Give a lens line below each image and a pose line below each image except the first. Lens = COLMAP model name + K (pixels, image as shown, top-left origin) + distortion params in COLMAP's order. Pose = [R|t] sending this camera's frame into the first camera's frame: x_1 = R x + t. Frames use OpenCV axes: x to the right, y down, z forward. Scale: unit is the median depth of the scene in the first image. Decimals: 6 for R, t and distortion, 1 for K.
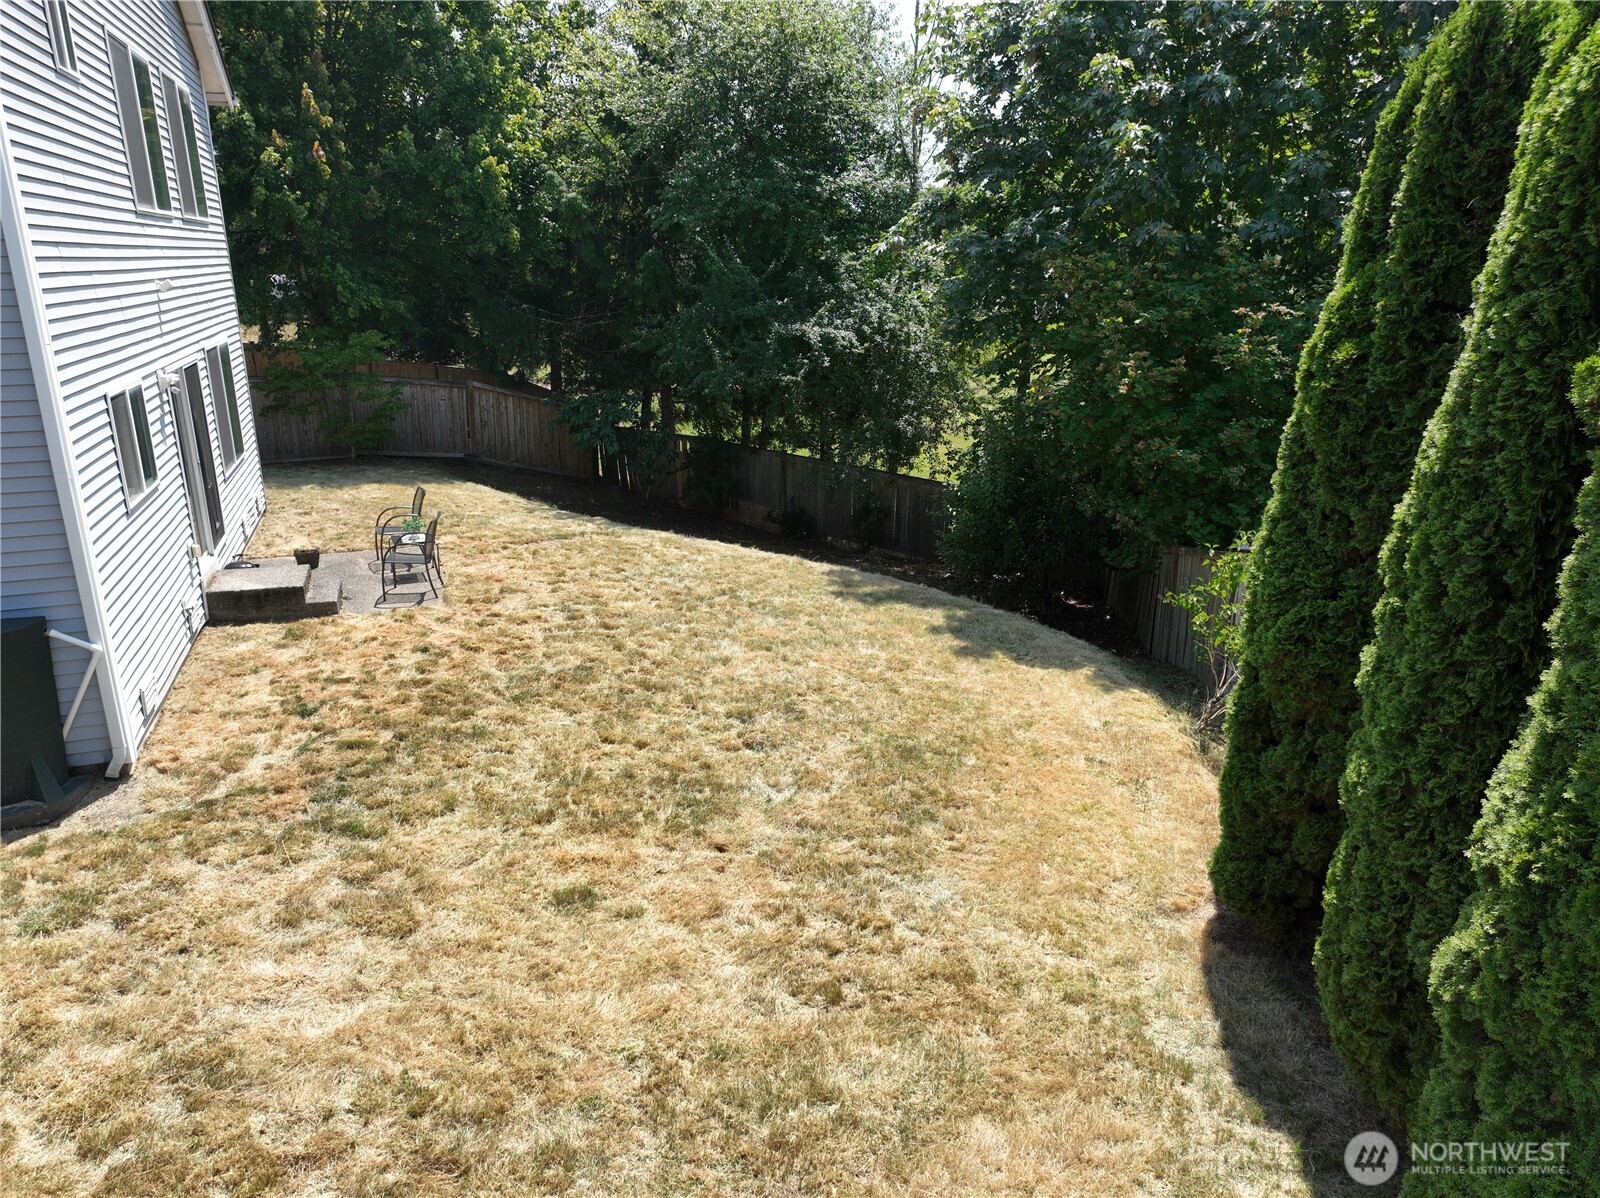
lens RADIAL K [[1112.5, 0, 801.6], [0, 1112.5, 597.8], [0, 0, 1]] dist [-0.001039, 0.005147]
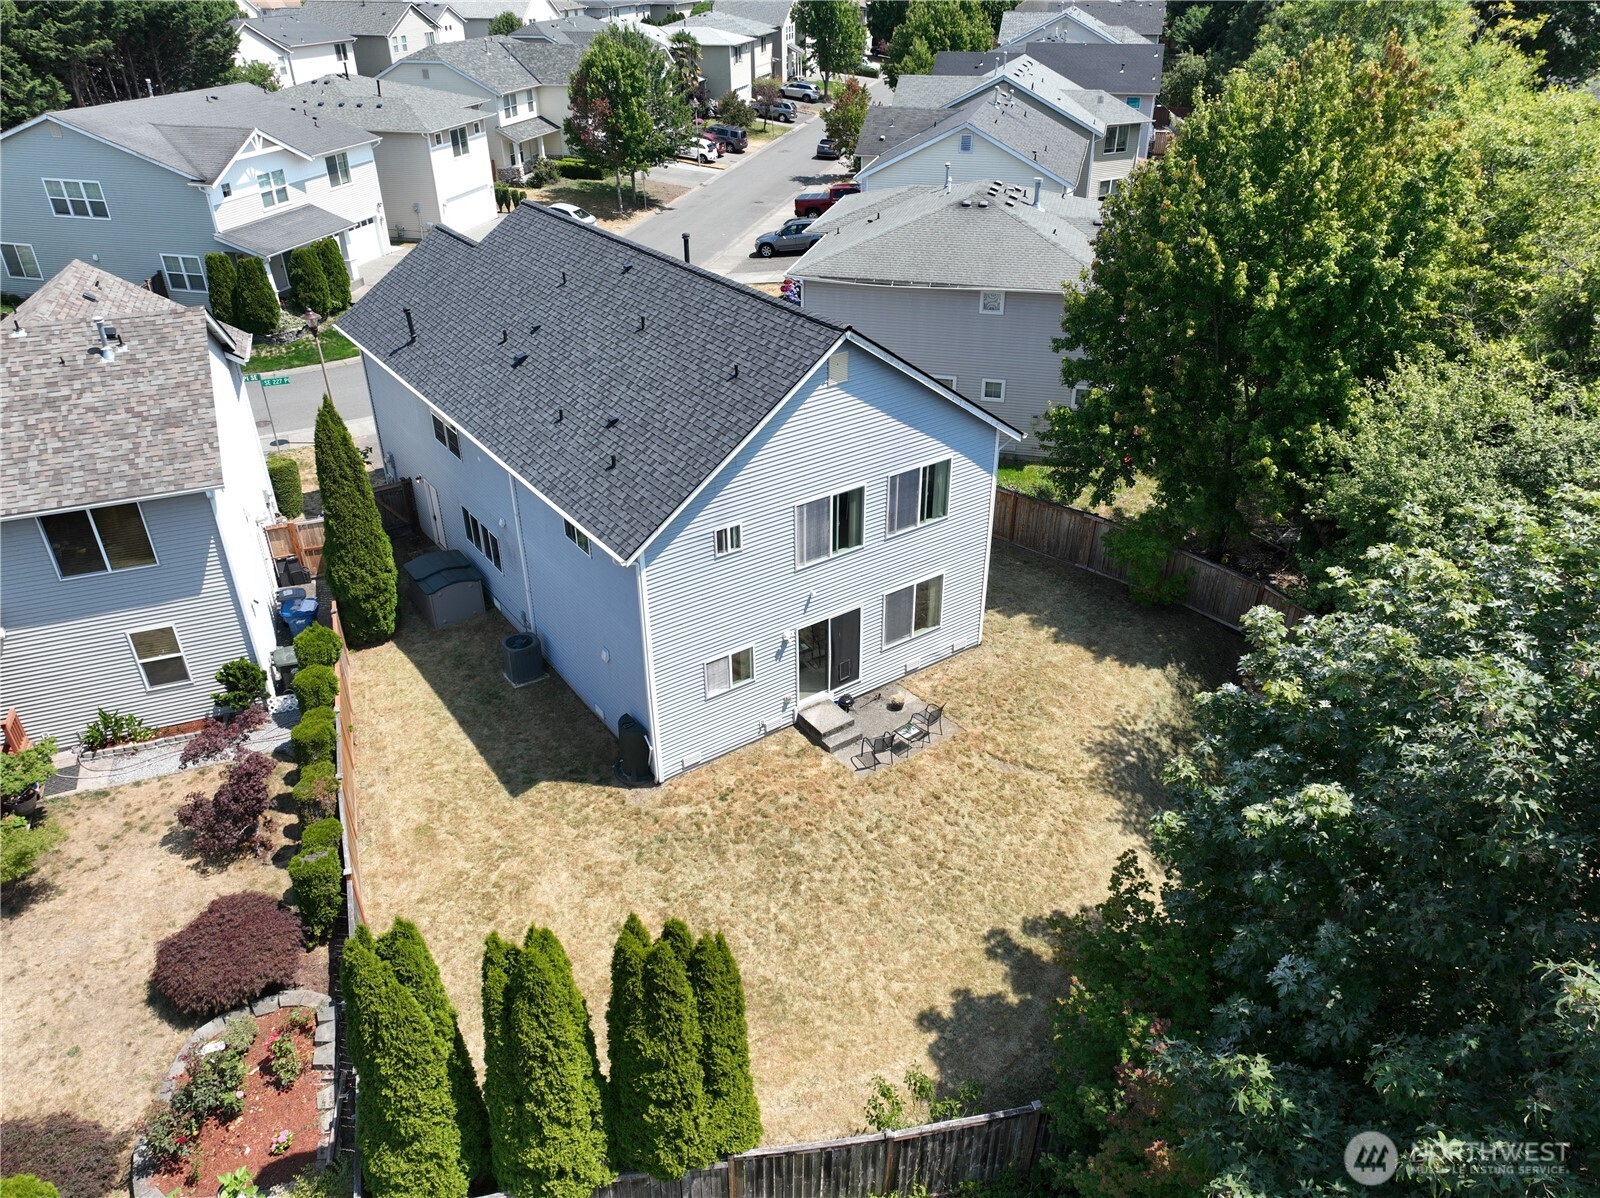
lens RADIAL K [[1112.5, 0, 800.8], [0, 1112.5, 592.2], [0, 0, 1]] dist [-0.001039, 0.005147]
pose [[0.294564, 0.496766, -0.816367, 1.918259], [-0.279366, 0.861715, 0.423559, -1.896677], [0.913885, 0.103300, 0.392610, 0.190854]]
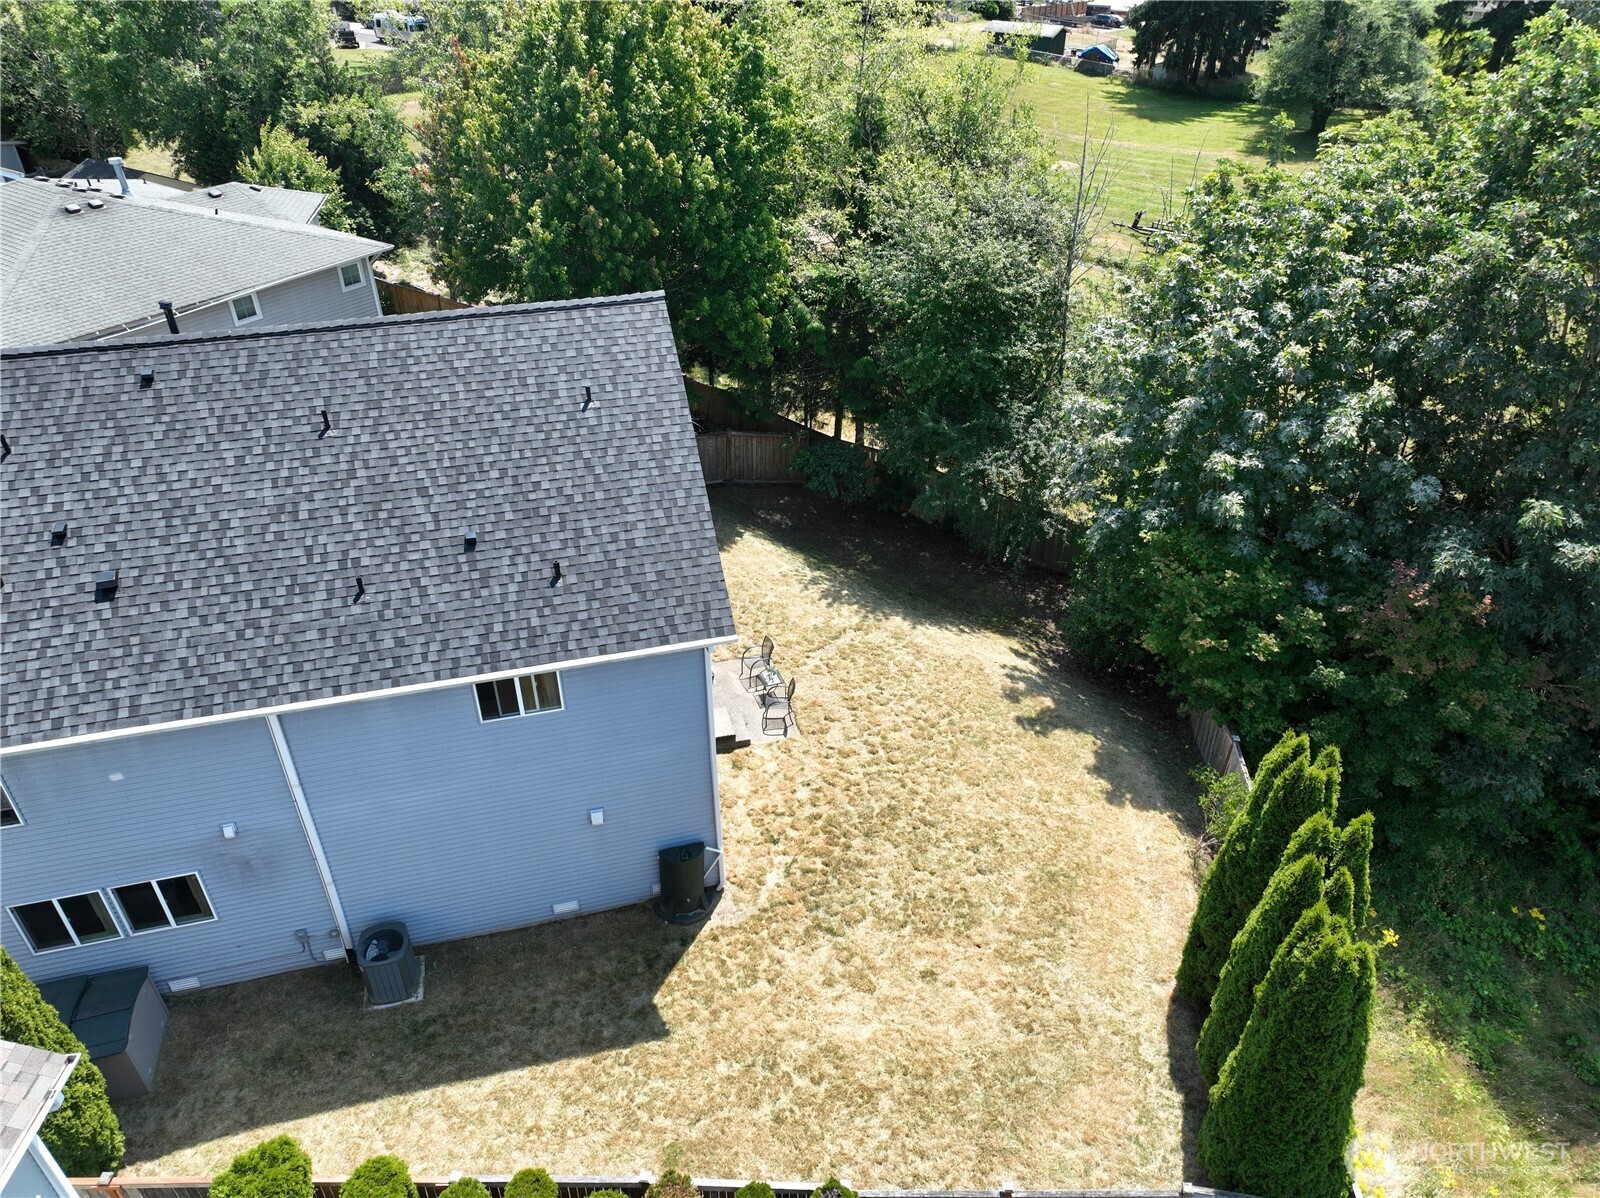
lens RADIAL K [[1112.5, 0, 800.2], [0, 1112.5, 604.6], [0, 0, 1]] dist [-0.001039, 0.005147]
pose [[0.997247, 0.046357, -0.057875, -0.396017], [-0.027148, 0.954553, 0.296804, -1.345594], [0.069004, -0.294415, 0.953183, -1.278595]]
